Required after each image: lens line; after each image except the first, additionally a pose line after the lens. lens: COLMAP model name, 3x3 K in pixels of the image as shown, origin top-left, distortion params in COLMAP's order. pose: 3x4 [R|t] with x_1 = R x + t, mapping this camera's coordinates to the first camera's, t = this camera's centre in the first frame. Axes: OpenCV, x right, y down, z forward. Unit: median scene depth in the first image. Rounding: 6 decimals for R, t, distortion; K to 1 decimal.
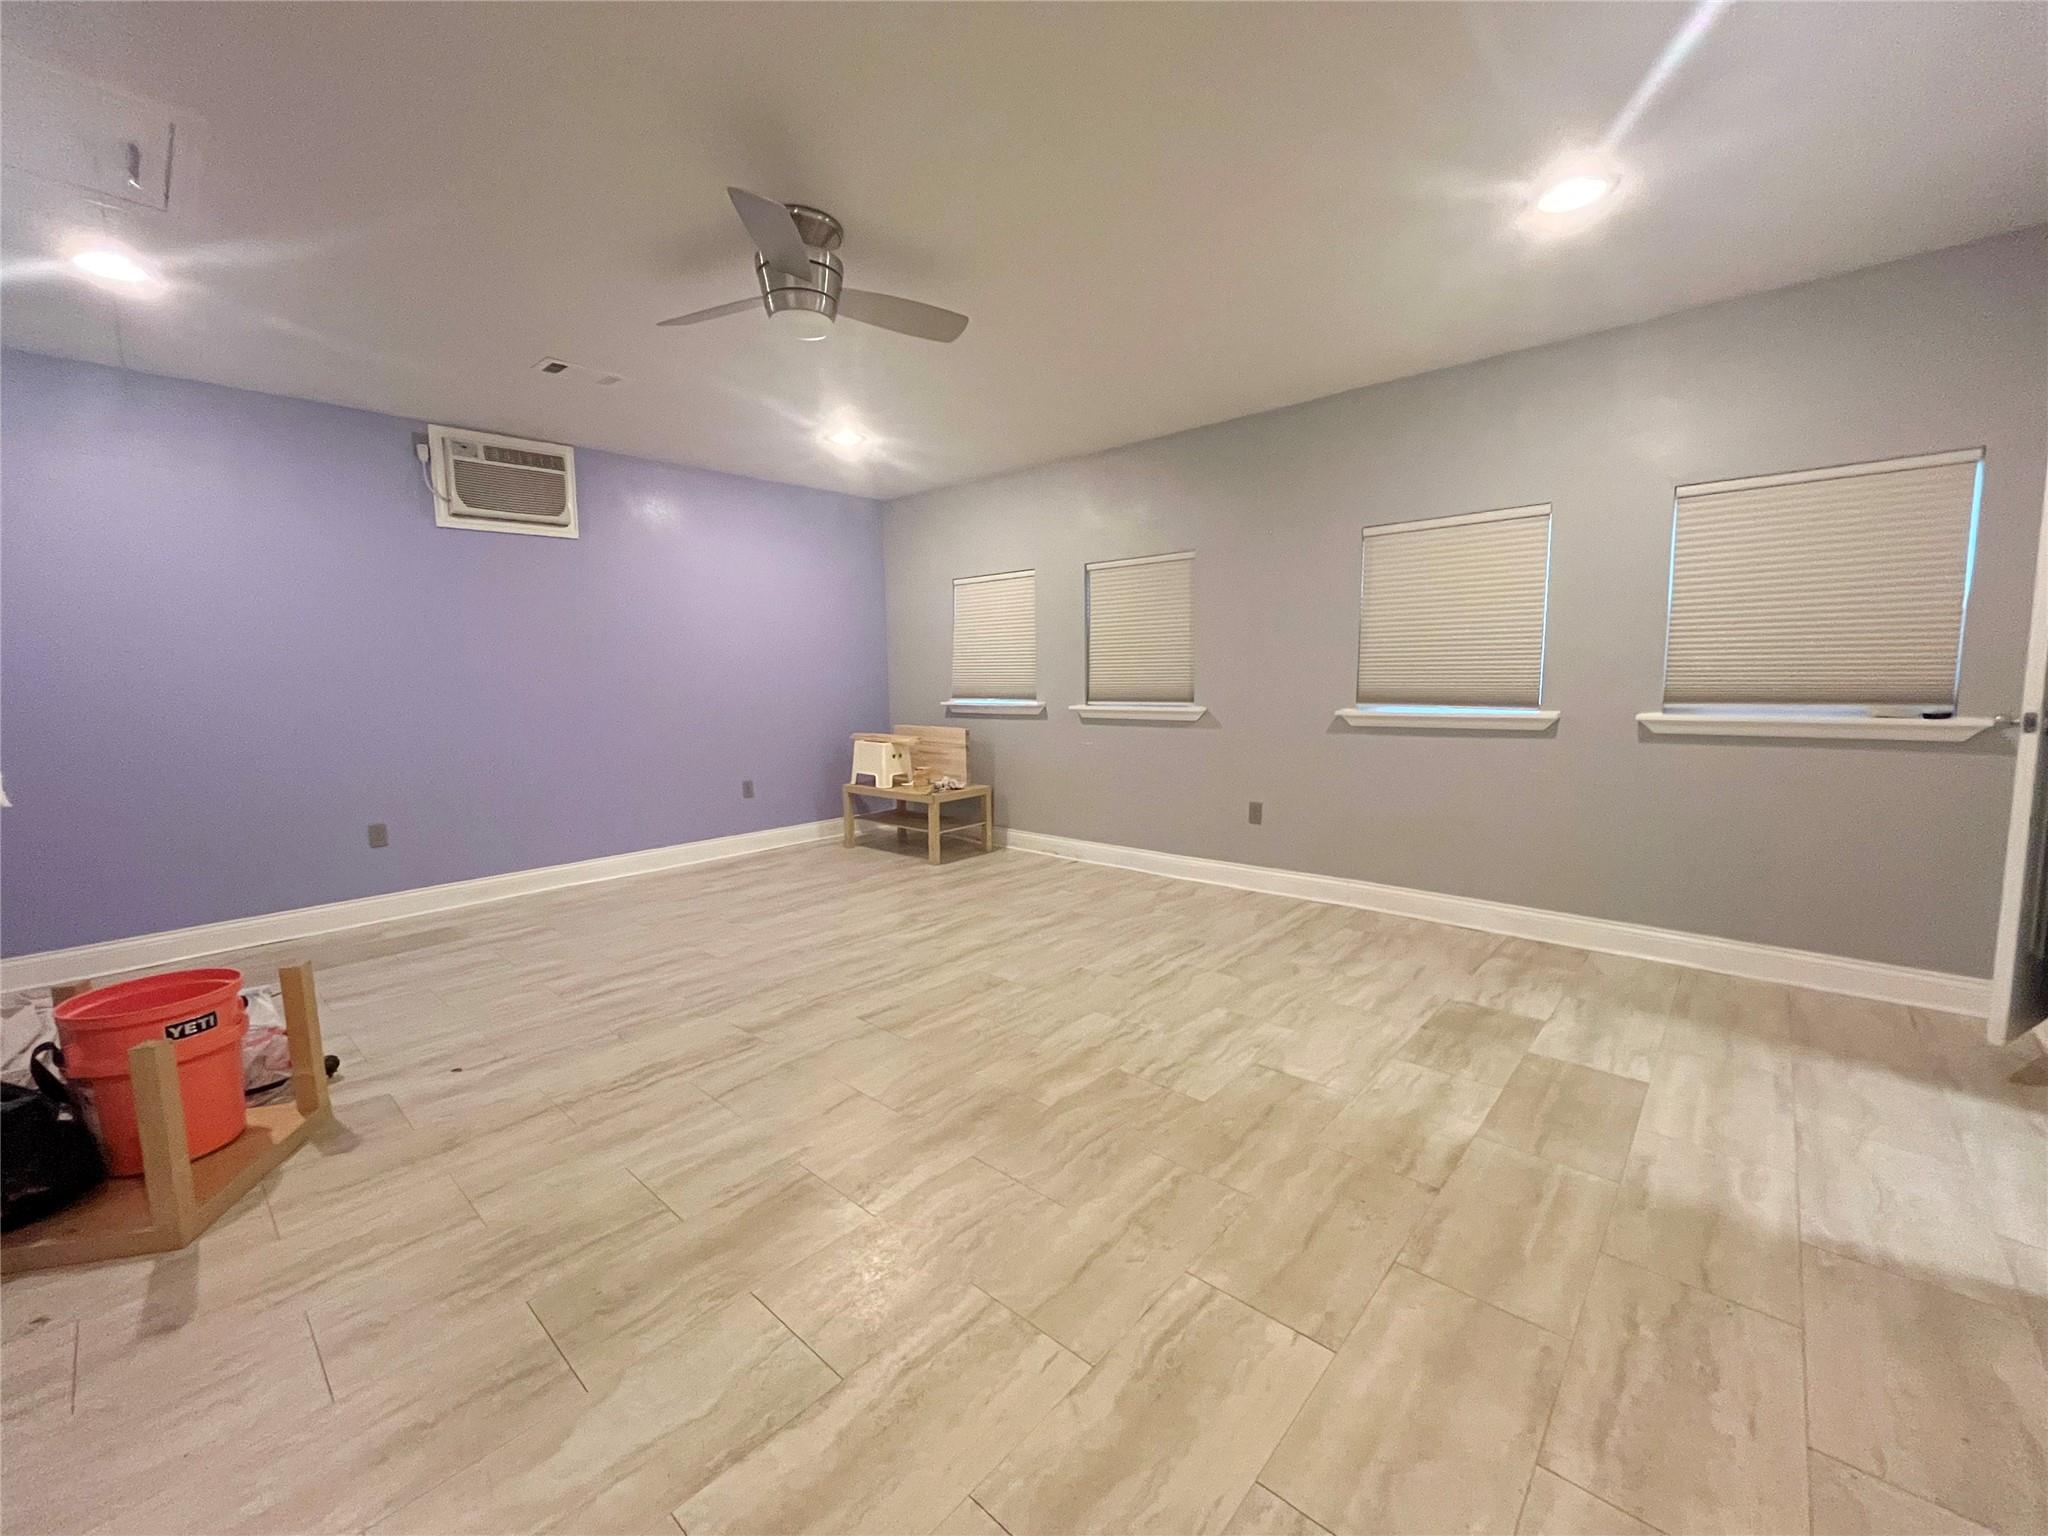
lens RADIAL K [[826.8, 0, 1019.5], [0, 826.8, 764.5], [0, 0, 1]] dist [-0.003469, 0.000398]
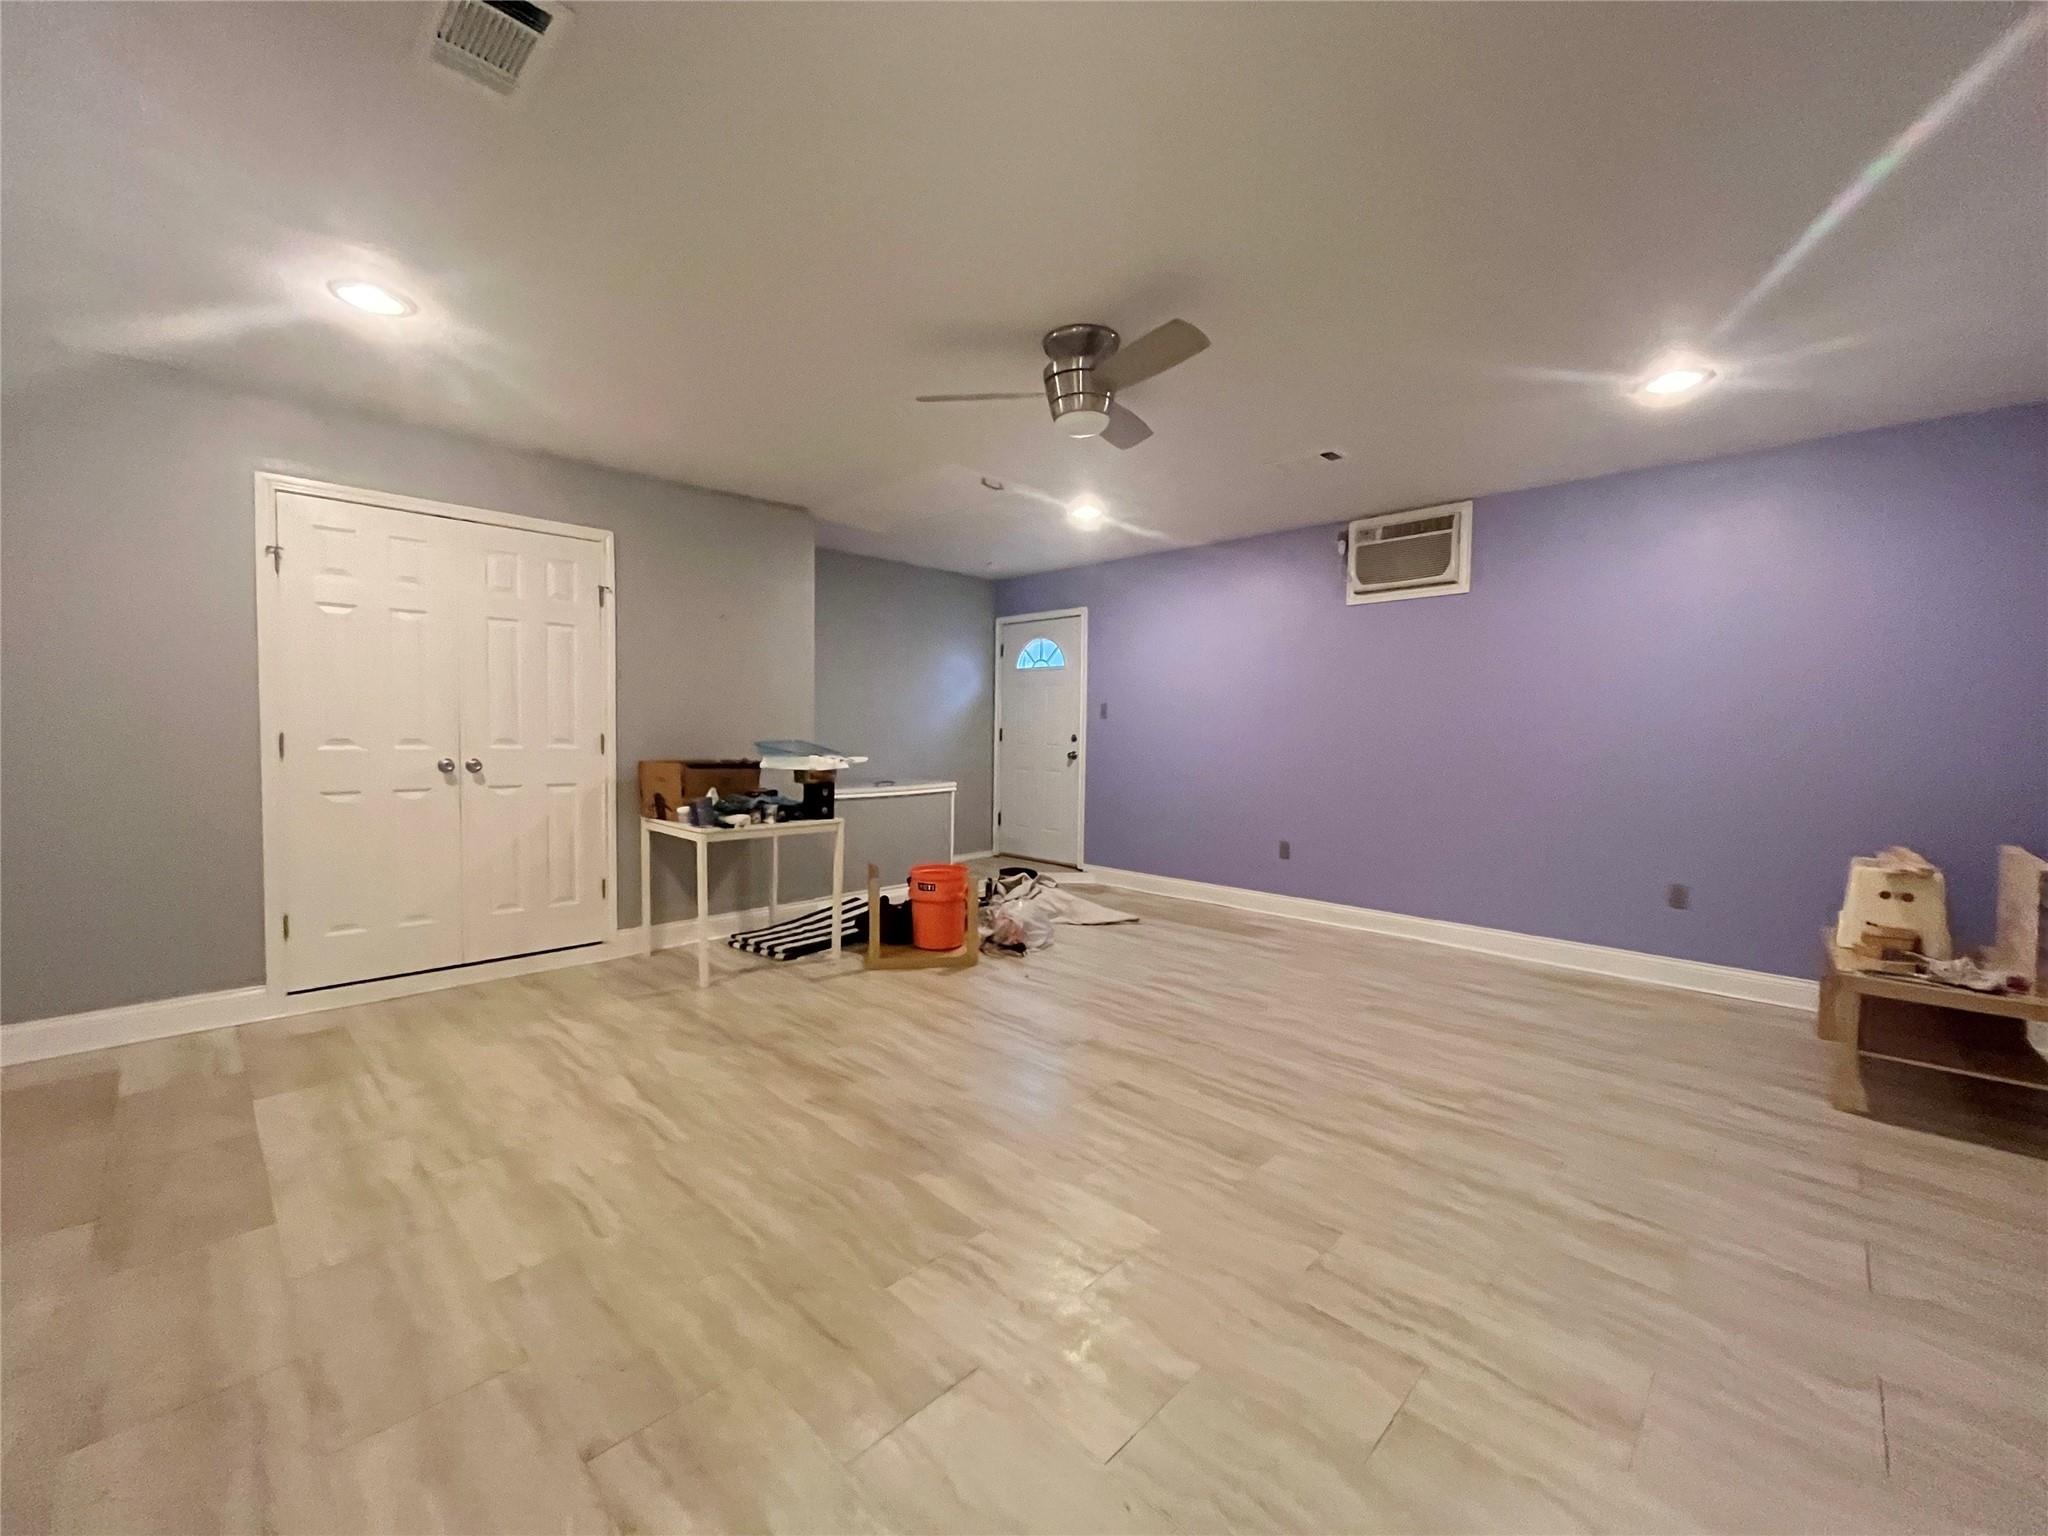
lens RADIAL K [[826.8, 0, 1019.5], [0, 826.8, 764.5], [0, 0, 1]] dist [-0.003469, 0.000398]
pose [[-0.041460, 0.061214, -0.997263, 0.802232], [-0.121372, 0.990421, 0.065840, -0.122744], [0.991741, 0.123770, -0.033633, 0.907174]]
